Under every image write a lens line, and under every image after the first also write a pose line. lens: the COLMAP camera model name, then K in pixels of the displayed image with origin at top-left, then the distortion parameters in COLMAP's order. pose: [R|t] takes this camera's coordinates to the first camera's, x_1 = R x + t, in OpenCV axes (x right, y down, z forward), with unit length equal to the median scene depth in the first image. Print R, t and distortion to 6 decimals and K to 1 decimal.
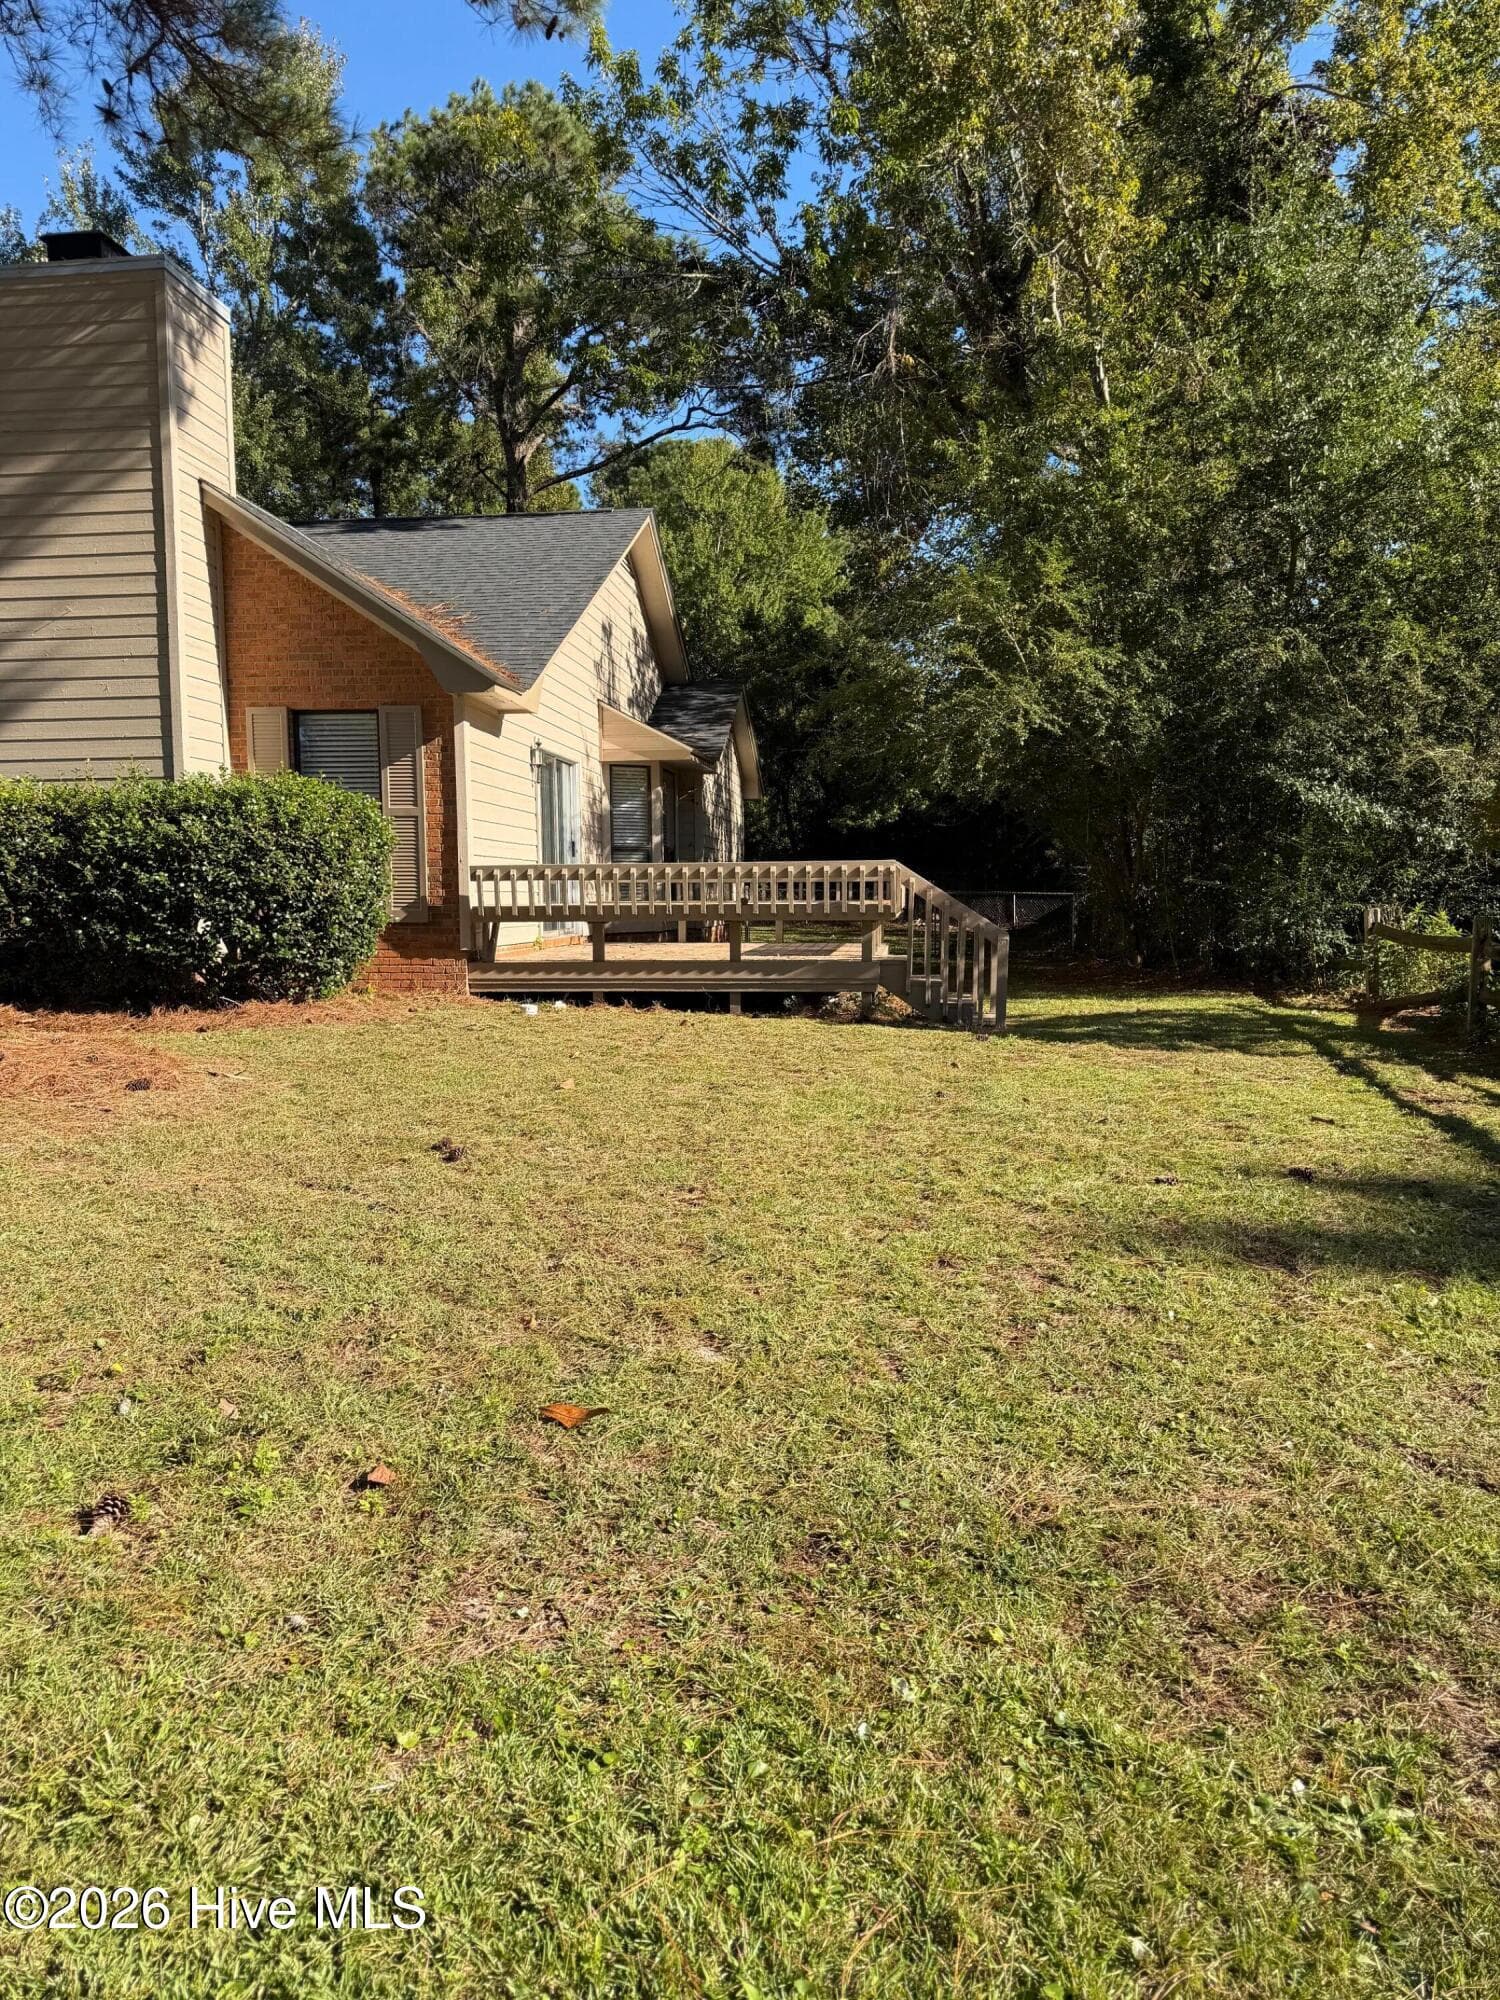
lens RADIAL K [[1402.6, 0, 743.1], [0, 1402.6, 1005.1], [0, 0, 1]] dist [0.003917, -0.005338]
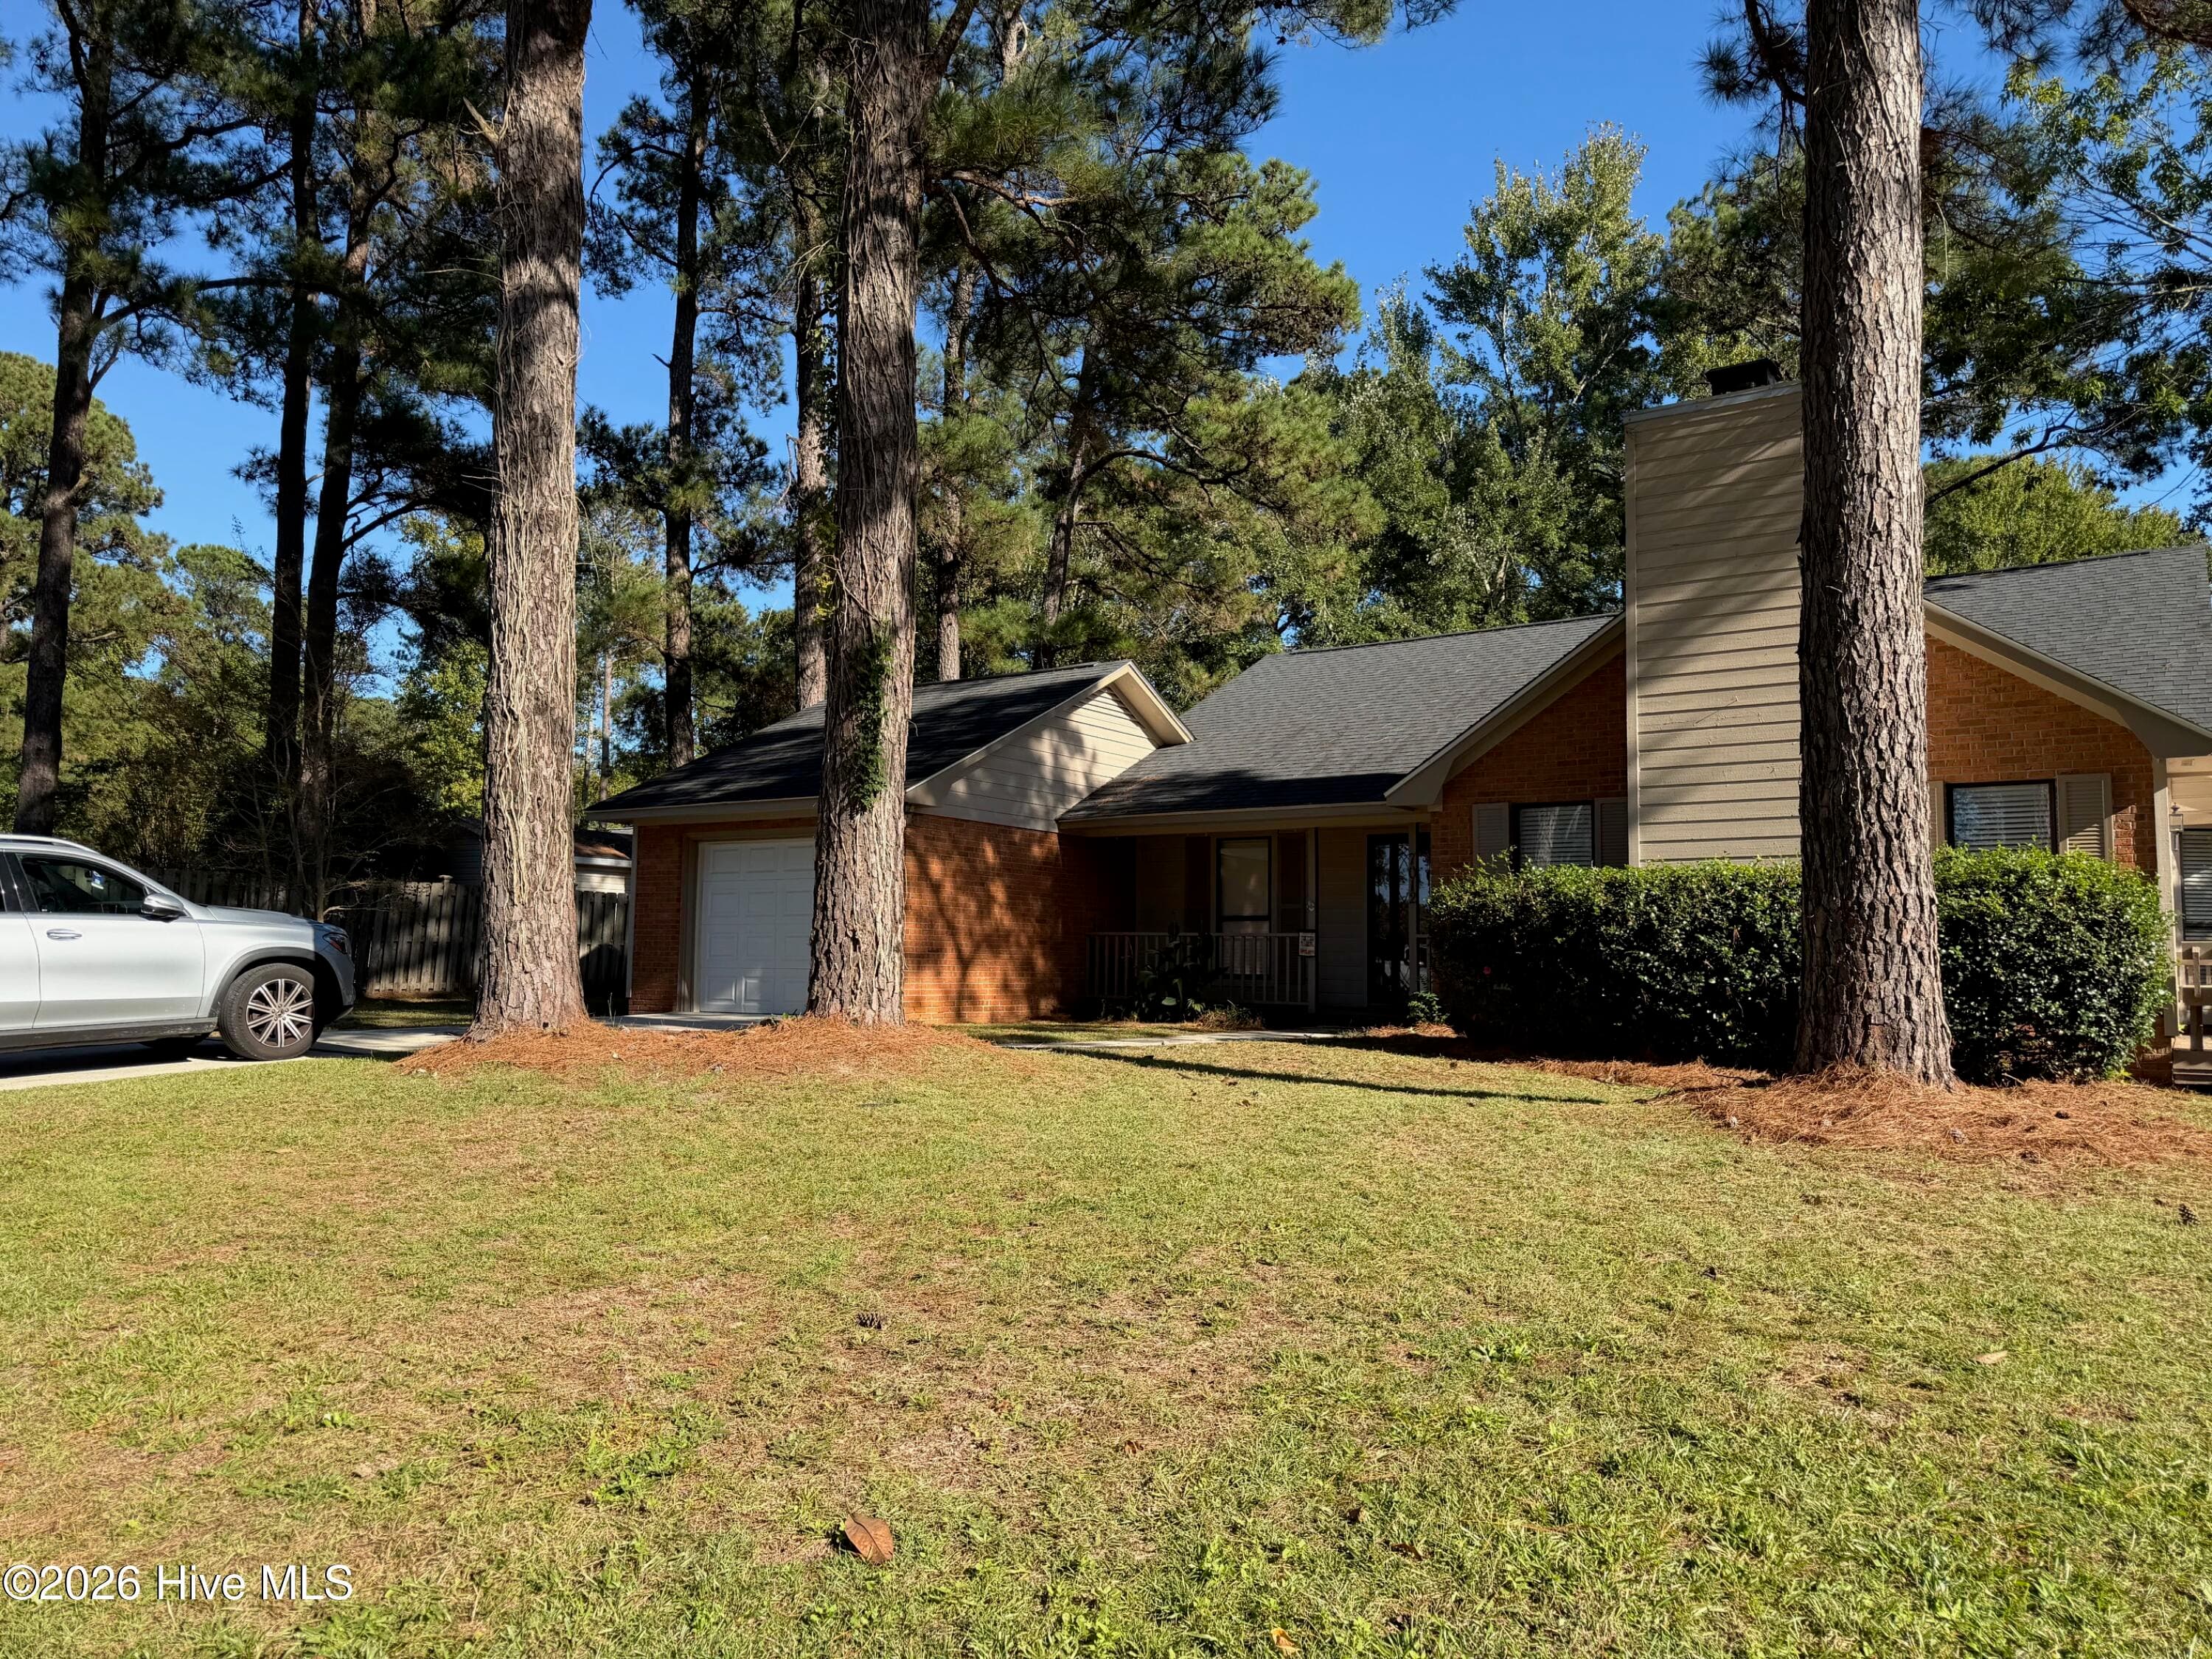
lens RADIAL K [[1551.3, 0, 1107.9], [0, 1551.3, 853.8], [0, 0, 1]] dist [0.003917, -0.005338]
pose [[0.893044, -0.022578, -0.449403, -0.361277], [-0.049329, 0.987808, -0.147653, 0.027250], [0.447257, 0.154029, 0.881042, -0.210509]]
